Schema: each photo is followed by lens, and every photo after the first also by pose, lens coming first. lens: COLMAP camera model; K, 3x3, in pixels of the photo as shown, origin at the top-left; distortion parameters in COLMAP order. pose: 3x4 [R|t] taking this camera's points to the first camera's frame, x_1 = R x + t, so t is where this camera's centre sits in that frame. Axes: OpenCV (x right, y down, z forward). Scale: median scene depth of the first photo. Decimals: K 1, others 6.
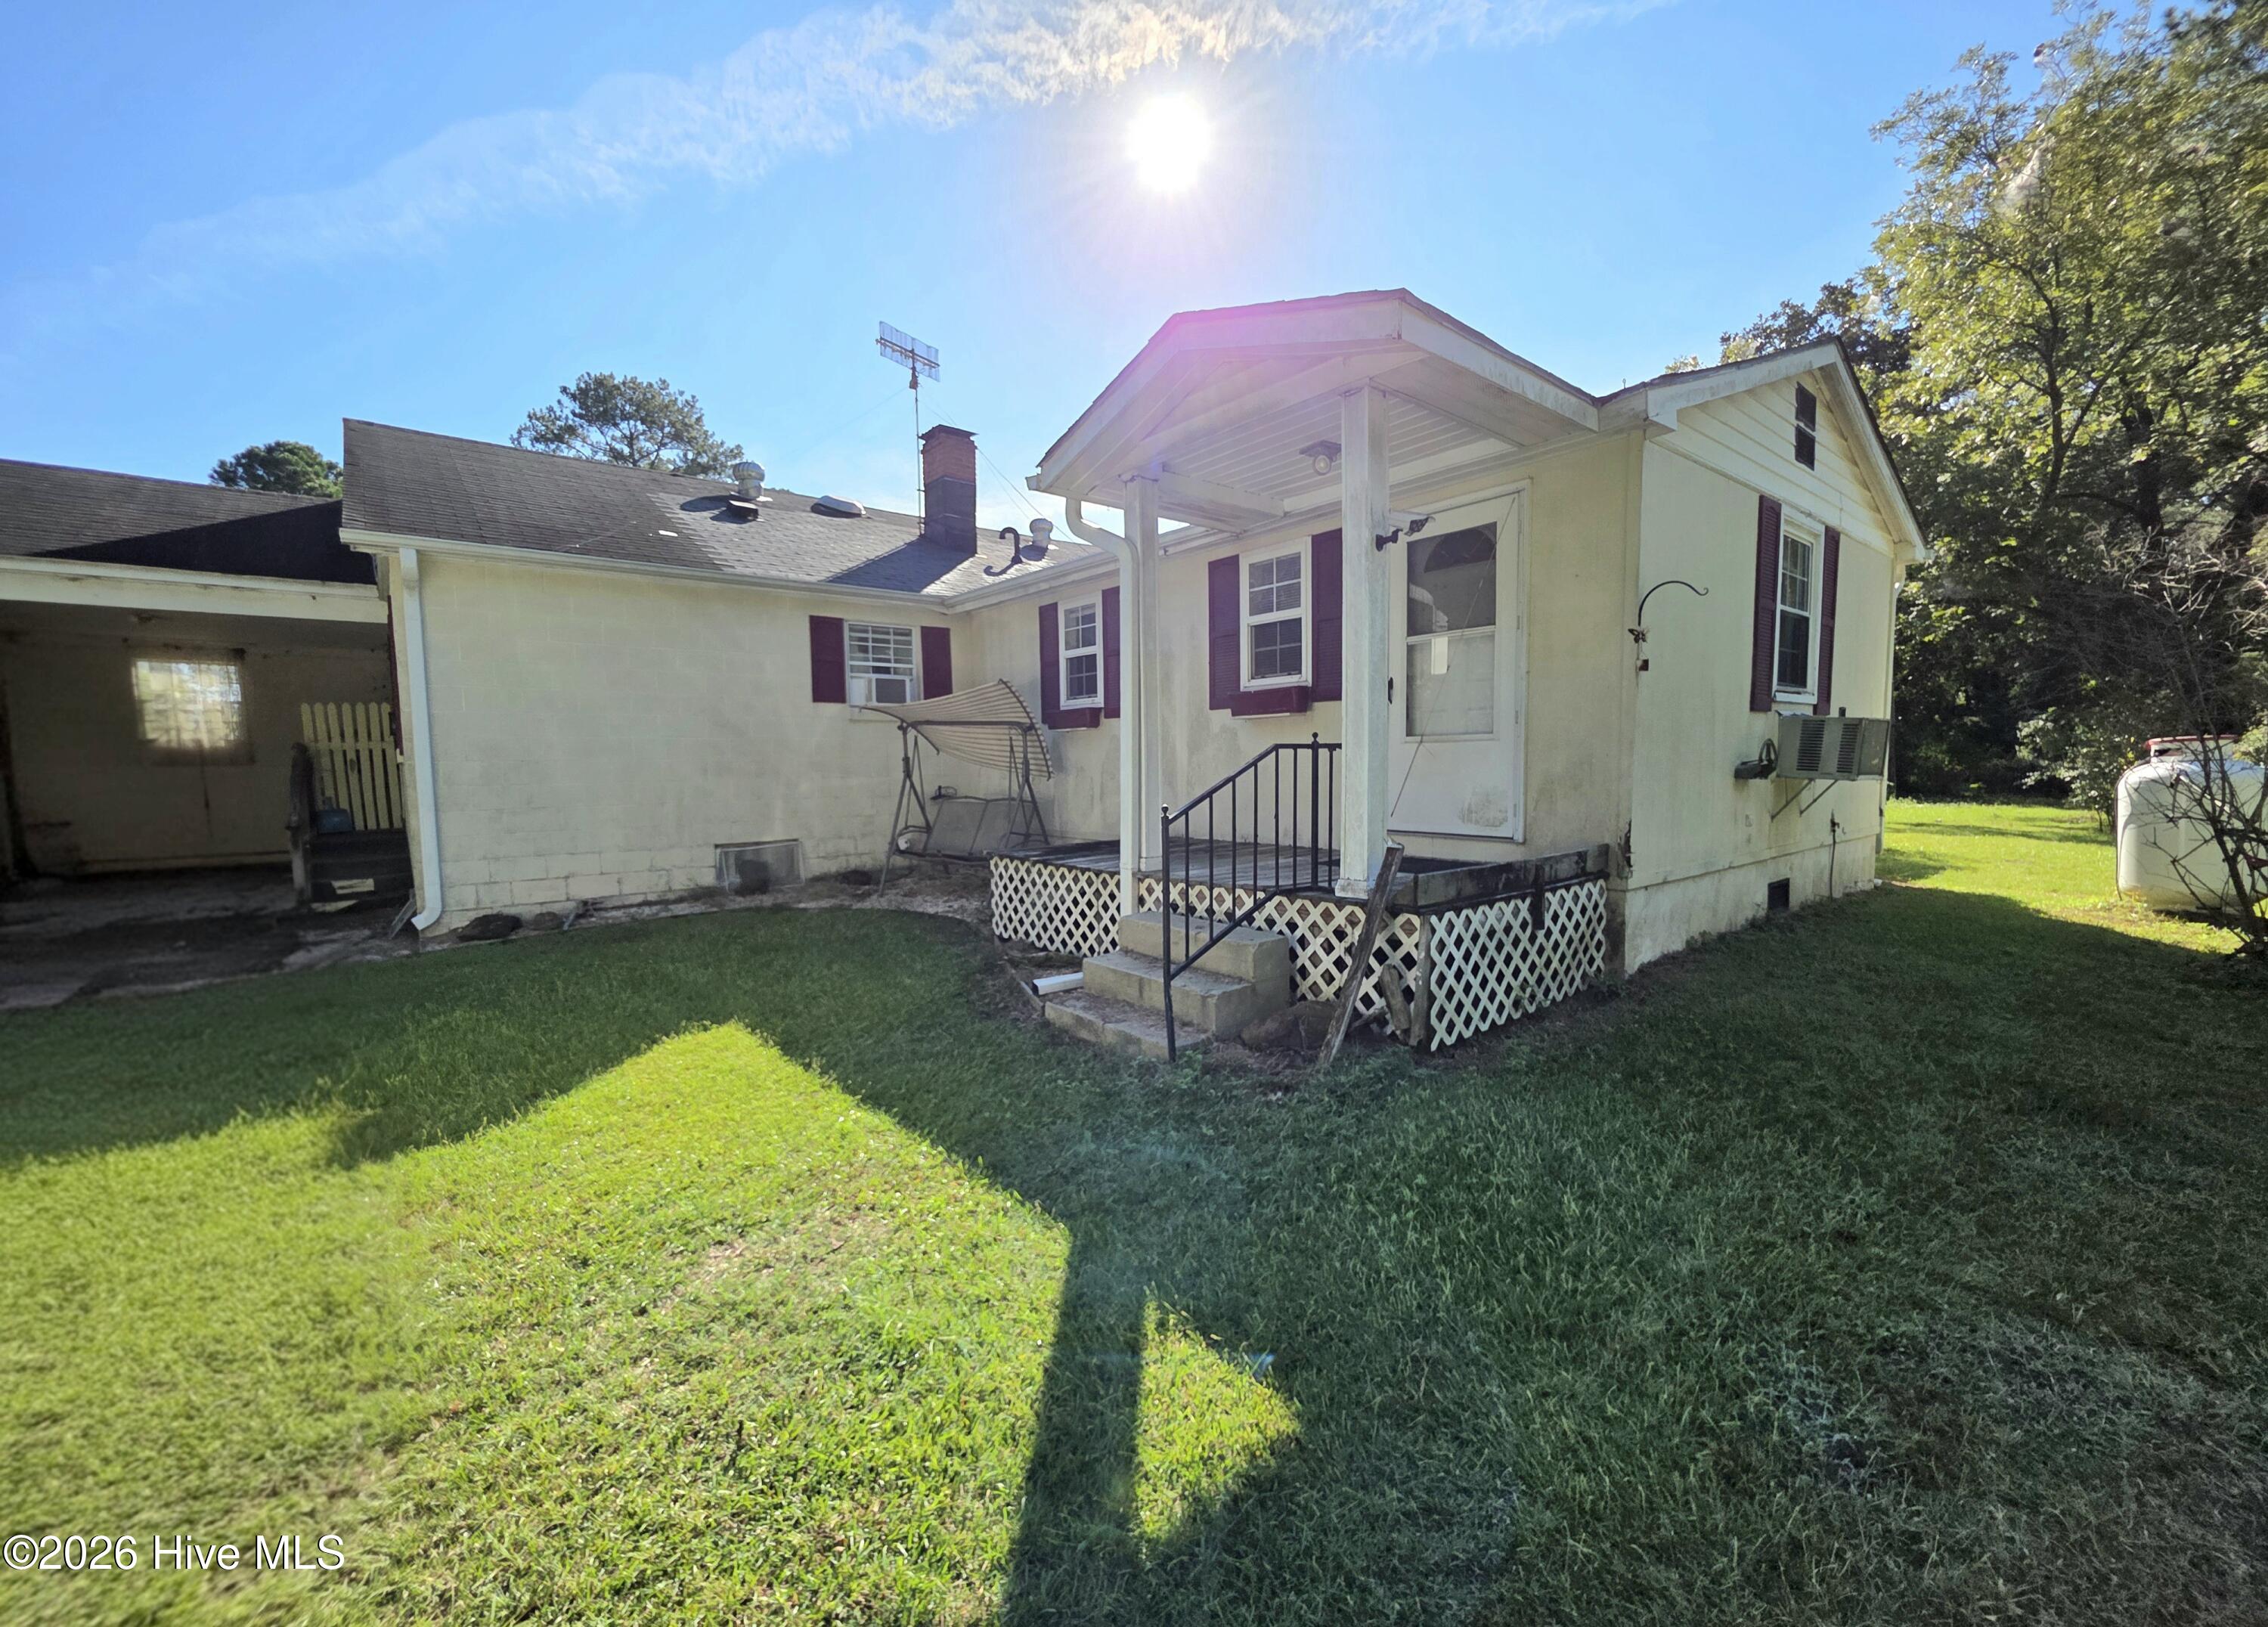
lens RADIAL K [[913.0, 0, 1147.3], [0, 913.0, 829.5], [0, 0, 1]] dist [-0.007409, -0.000198]
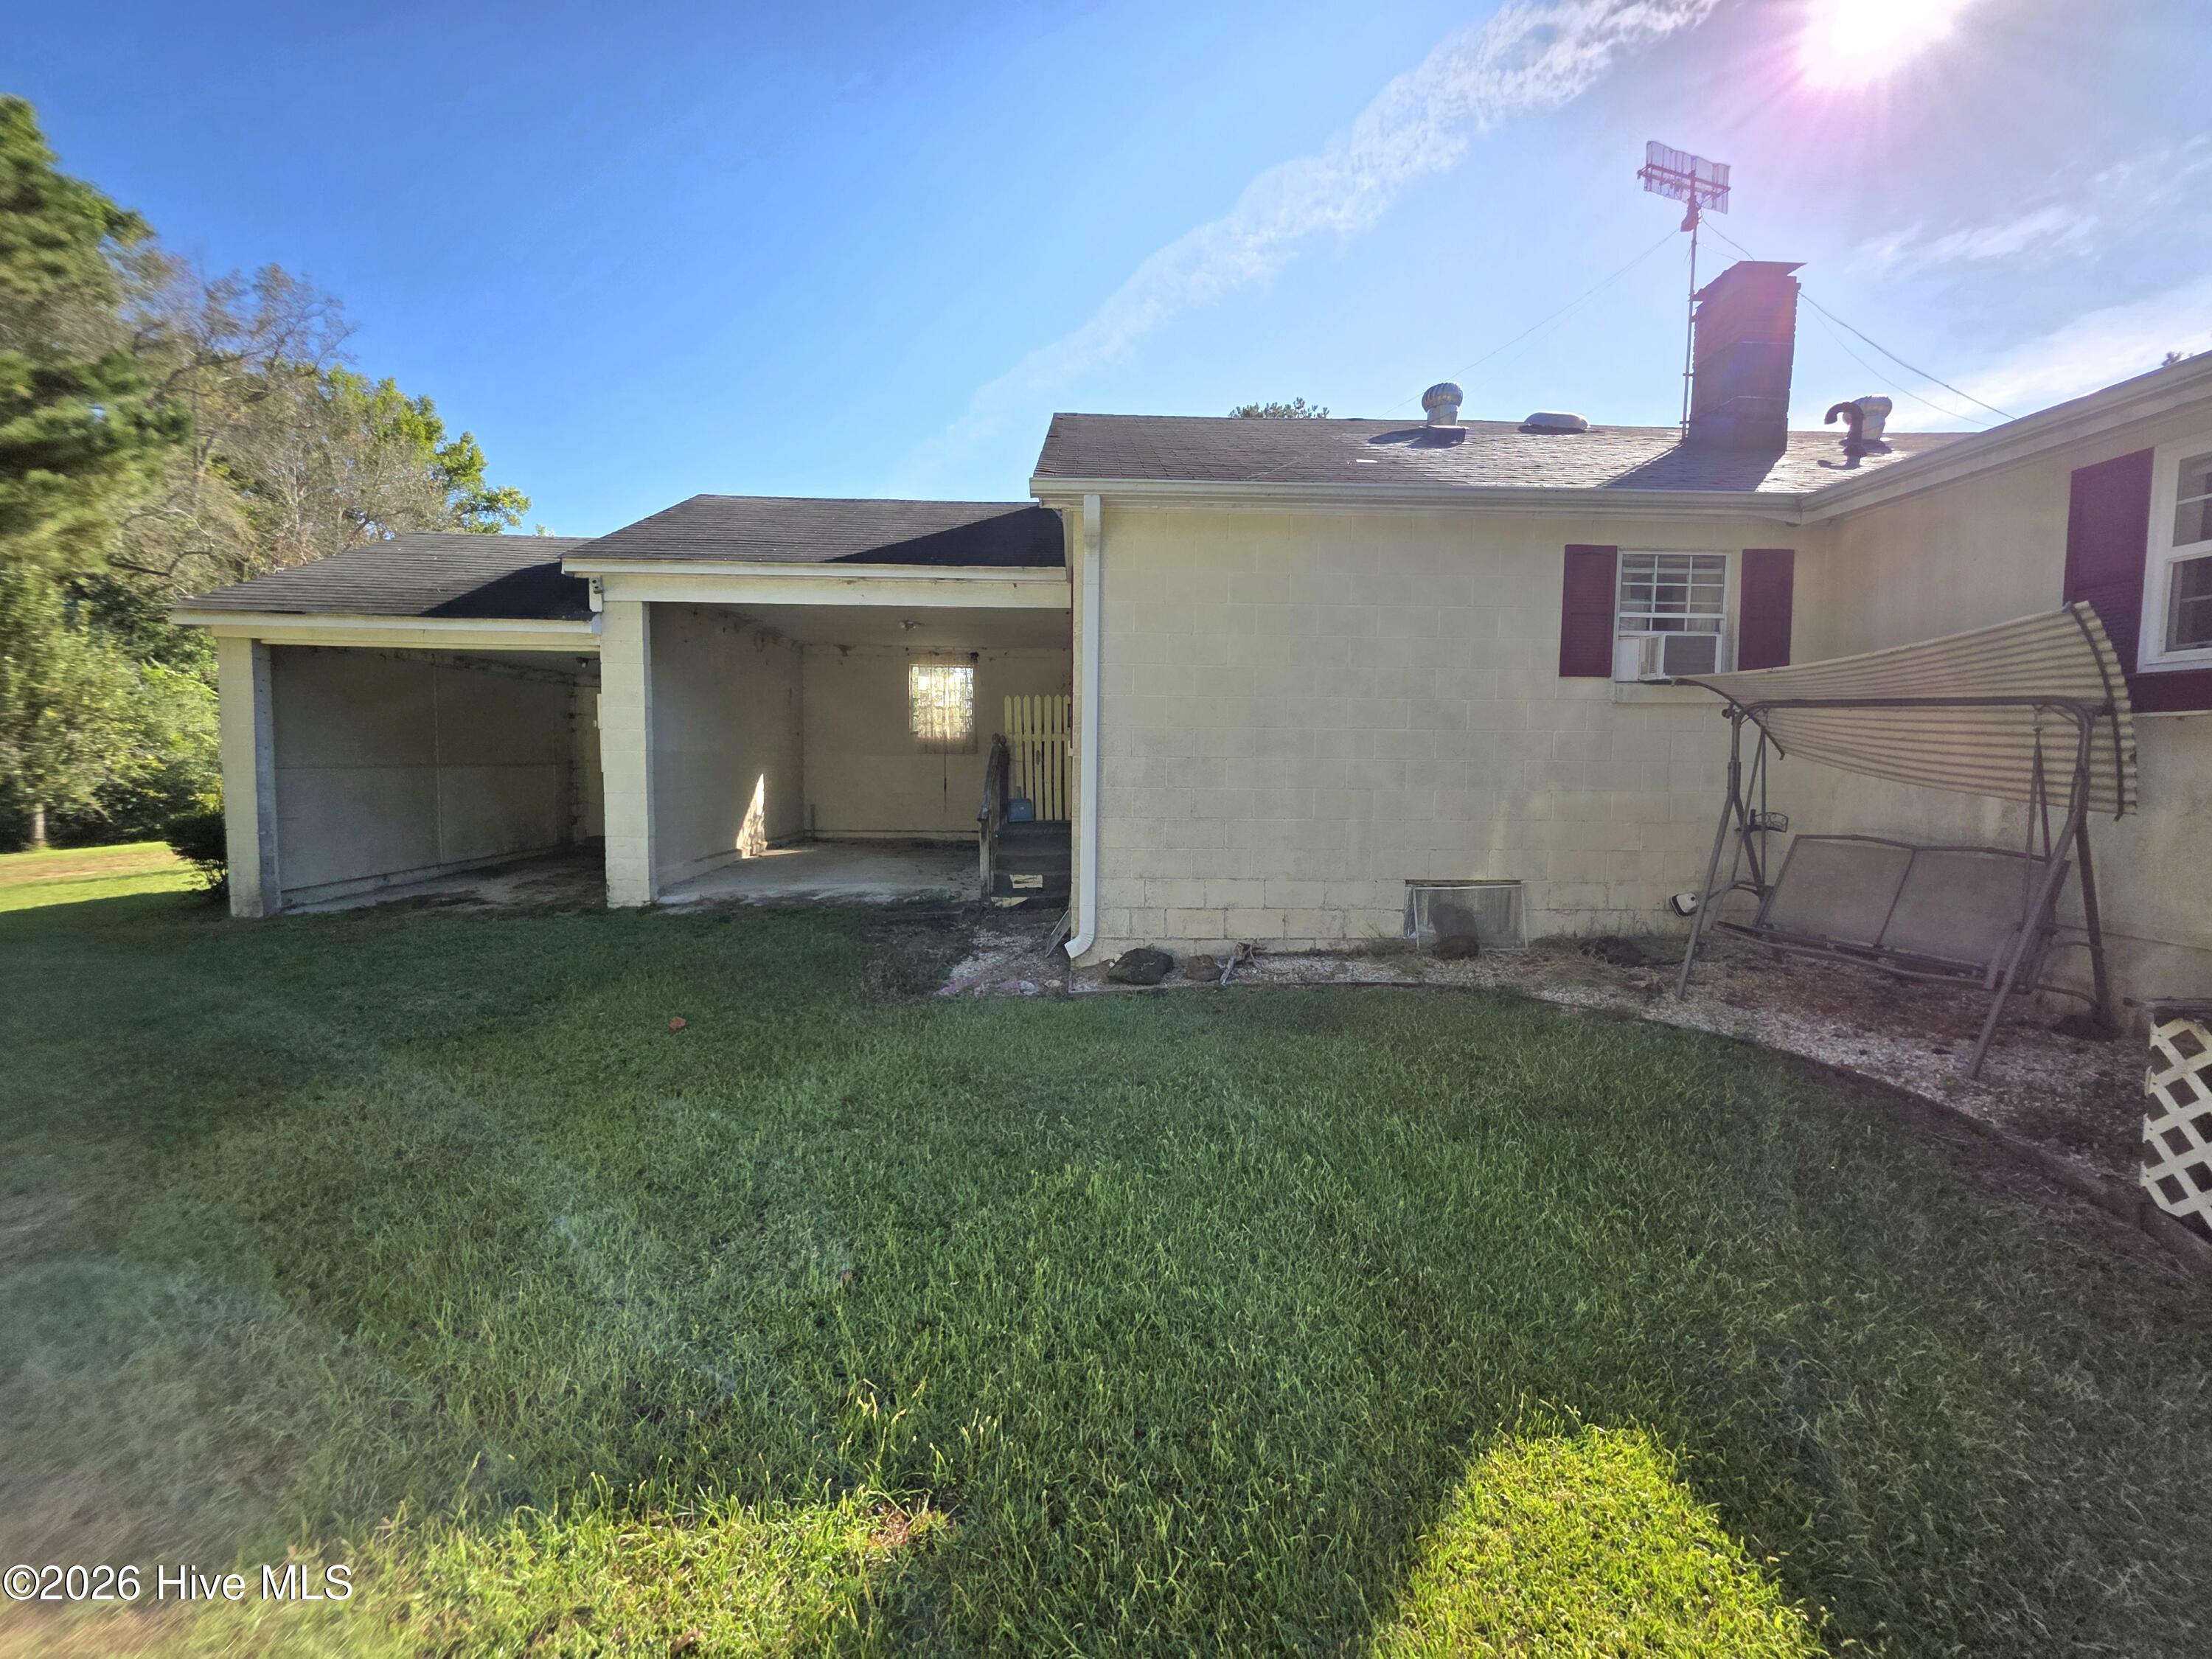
lens RADIAL K [[887.5, 0, 1108.3], [0, 887.5, 813.4], [0, 0, 1]] dist [-0.001768, -0.000174]
pose [[0.791448, 0.060335, -0.608251, -0.221017], [-0.070576, 0.997481, 0.007111, -0.021726], [0.607148, 0.037300, 0.793713, 0.283711]]
